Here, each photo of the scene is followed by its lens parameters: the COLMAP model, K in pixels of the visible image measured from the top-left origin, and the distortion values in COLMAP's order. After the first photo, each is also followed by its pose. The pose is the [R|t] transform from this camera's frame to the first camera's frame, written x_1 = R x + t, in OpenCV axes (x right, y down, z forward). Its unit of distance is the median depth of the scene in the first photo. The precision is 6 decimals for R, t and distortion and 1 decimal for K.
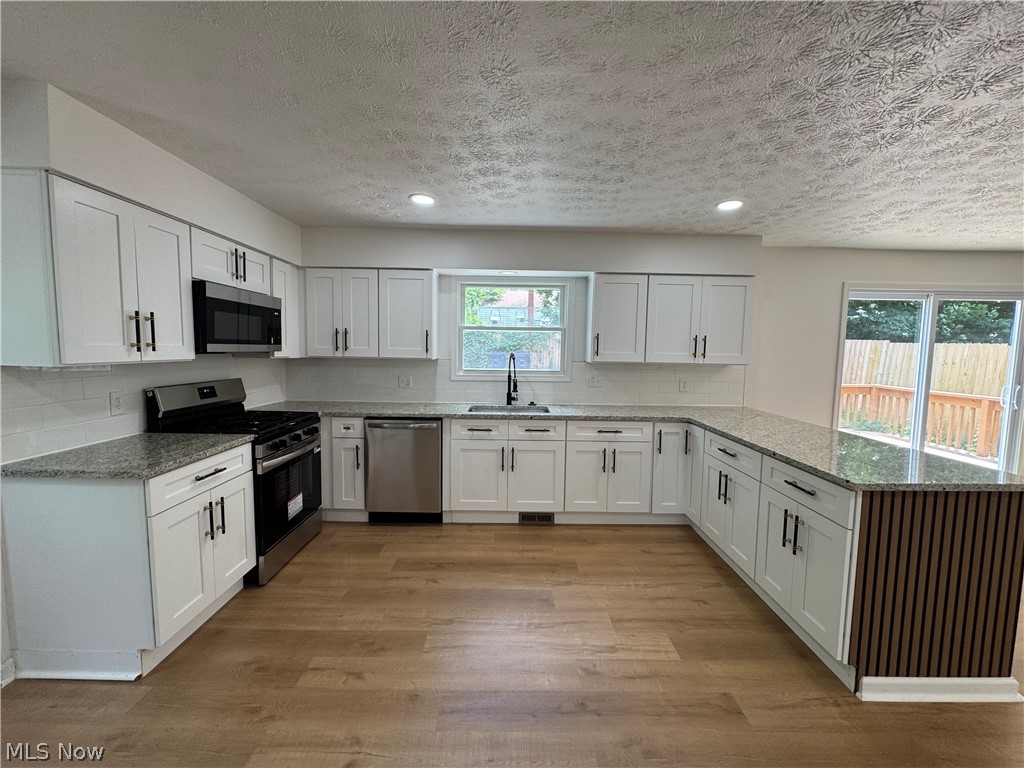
lens RADIAL K [[410.7, 0, 513.1], [0, 410.7, 382.6], [0, 0, 1]] dist [-0.004010, -0.000463]
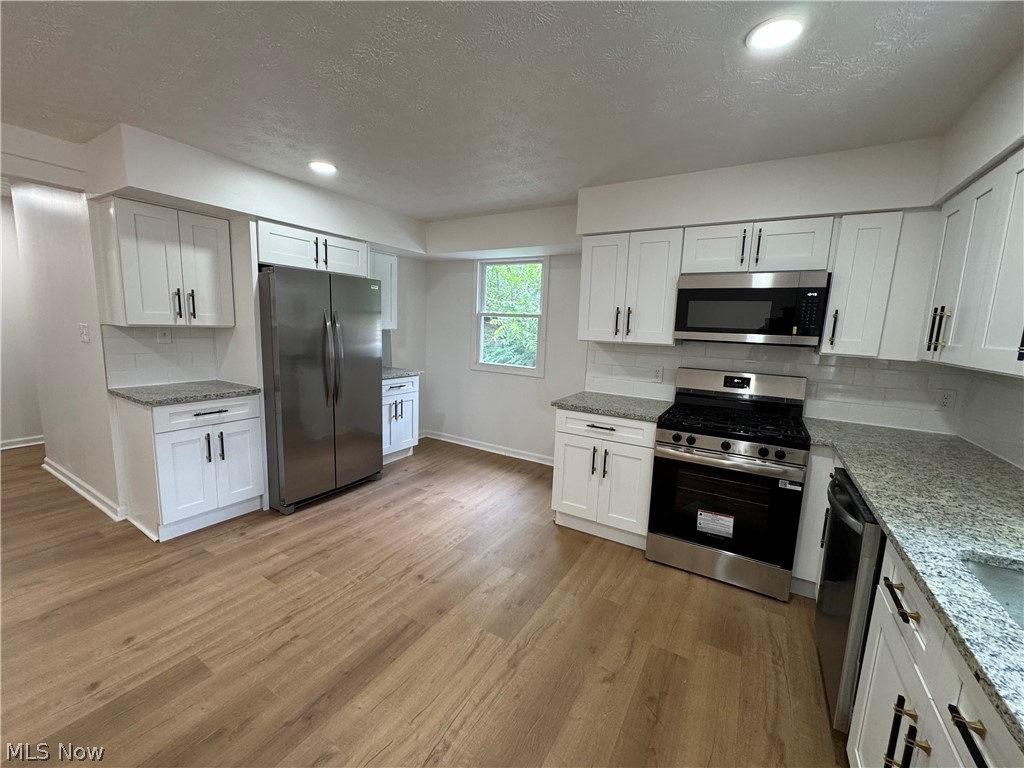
lens RADIAL K [[410.7, 0, 513.1], [0, 410.7, 382.6], [0, 0, 1]] dist [-0.004010, -0.000463]
pose [[-0.518140, 0.085206, -0.851041, 0.348638], [-0.113954, 0.979277, 0.167424, -0.072388], [0.847670, 0.183729, -0.497693, 0.925522]]
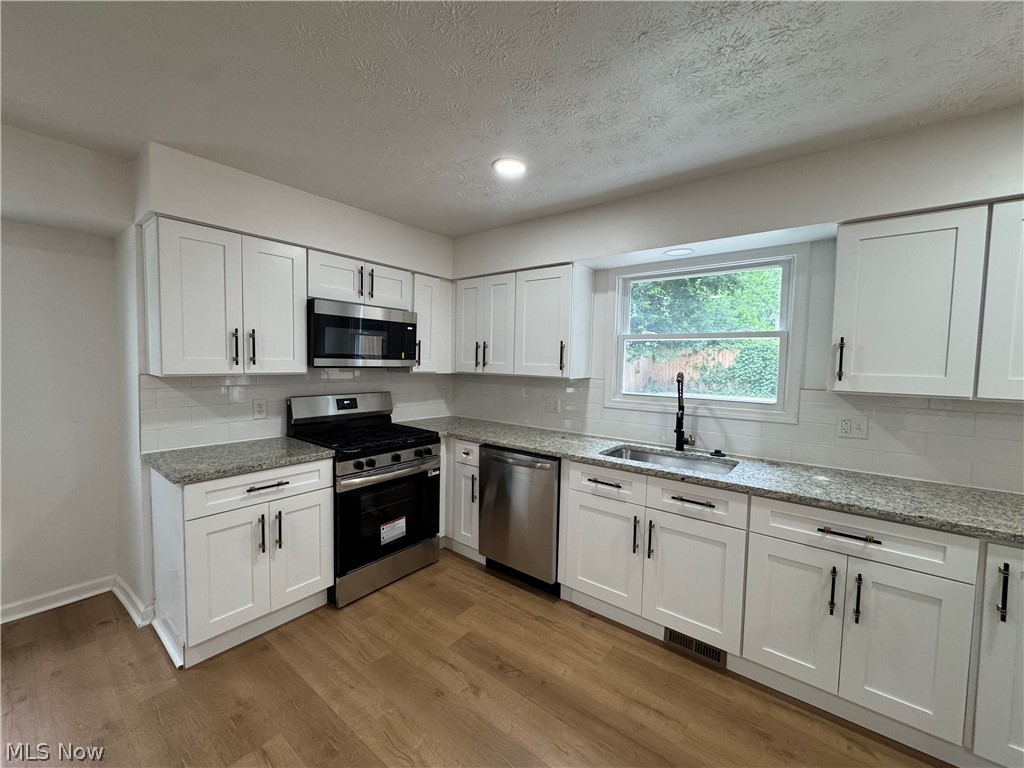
lens RADIAL K [[410.3, 0, 512.0], [0, 410.3, 384.0], [0, 0, 1]] dist [-0.002513, -0.000126]
pose [[0.781670, 0.035169, -0.622700, 0.231958], [-0.059203, 0.998085, -0.017947, -0.030445], [0.620876, 0.050894, 0.782255, 0.380181]]
